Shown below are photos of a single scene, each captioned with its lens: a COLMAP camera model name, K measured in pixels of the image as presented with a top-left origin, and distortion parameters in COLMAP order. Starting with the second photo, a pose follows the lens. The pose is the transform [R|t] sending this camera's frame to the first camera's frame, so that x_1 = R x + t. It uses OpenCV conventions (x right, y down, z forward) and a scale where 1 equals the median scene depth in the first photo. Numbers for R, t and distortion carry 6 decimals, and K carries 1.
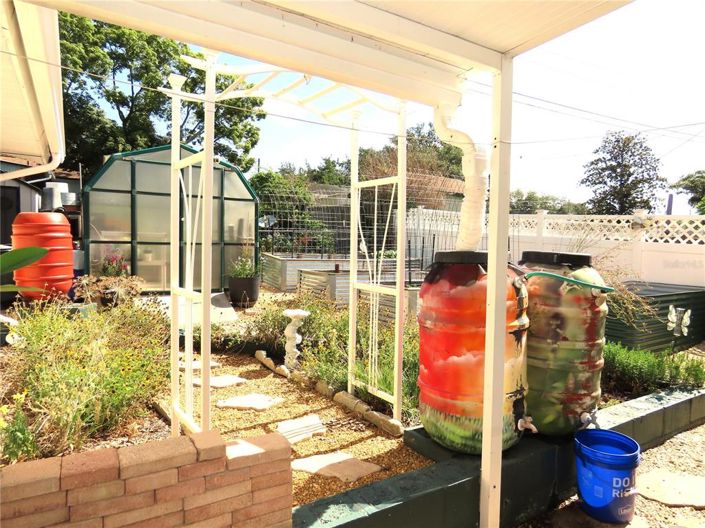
lens RADIAL K [[443.9, 0, 352.5], [0, 443.9, 264.0], [0, 0, 1]] dist [-0.009339, -0.001427]
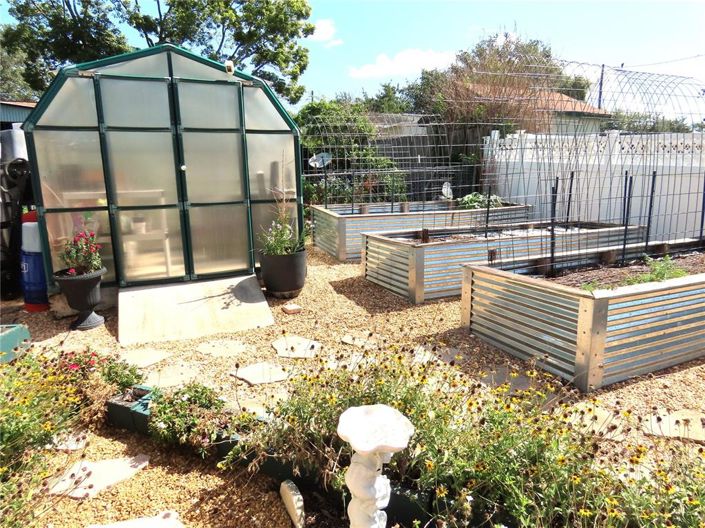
lens RADIAL K [[443.9, 0, 352.5], [0, 443.9, 264.0], [0, 0, 1]] dist [-0.009339, -0.001427]
pose [[0.990499, -0.017297, -0.136426, -0.031164], [0.036575, 0.989461, 0.140101, -0.025285], [0.132565, -0.143760, 0.980693, 0.221180]]
